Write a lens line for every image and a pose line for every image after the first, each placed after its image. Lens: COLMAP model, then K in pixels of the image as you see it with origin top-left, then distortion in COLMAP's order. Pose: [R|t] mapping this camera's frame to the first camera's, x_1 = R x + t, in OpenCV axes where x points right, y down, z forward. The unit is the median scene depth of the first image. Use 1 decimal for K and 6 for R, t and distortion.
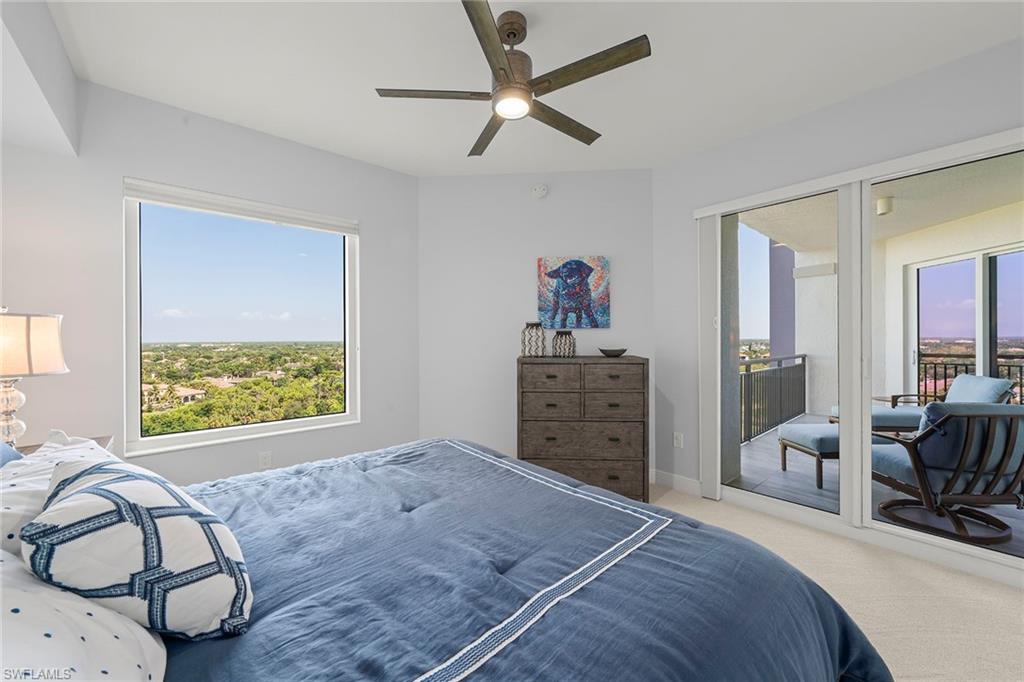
lens RADIAL K [[397.7, 0, 515.9], [0, 397.7, 338.8], [0, 0, 1]] dist [0.009782, -0.000267]
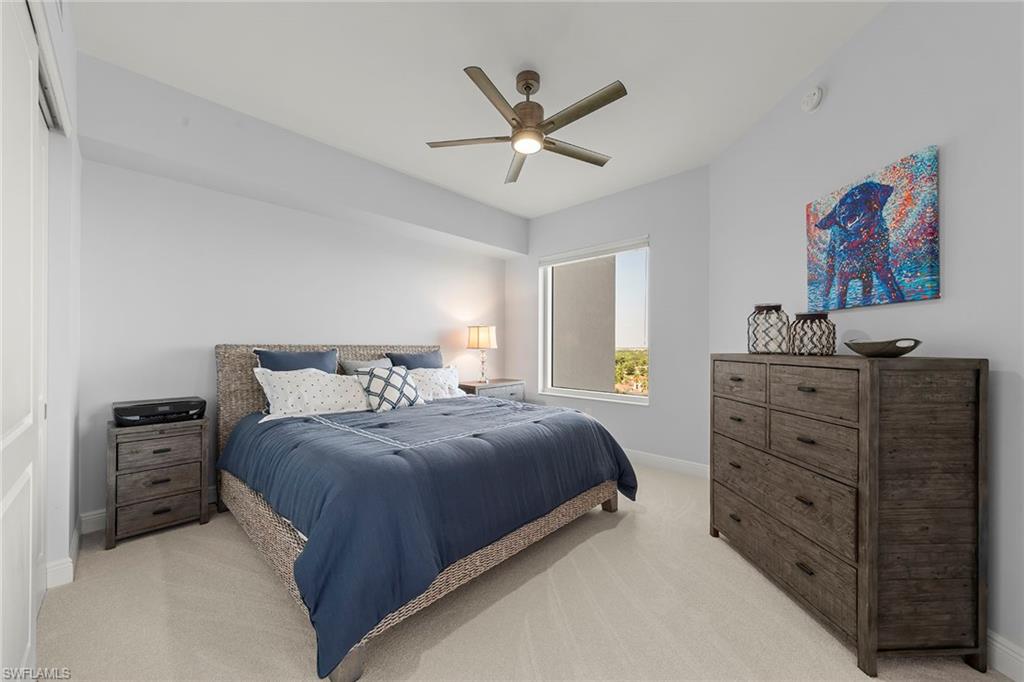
lens RADIAL K [[378.9, 0, 511.8], [0, 378.9, 348.2], [0, 0, 1]] dist [-0.005573, -0.000028]
pose [[0.063480, 0.013684, -0.997889, 0.649993], [-0.002221, 0.999905, 0.013571, 0.026077], [0.997981, 0.001355, 0.063505, 0.476738]]
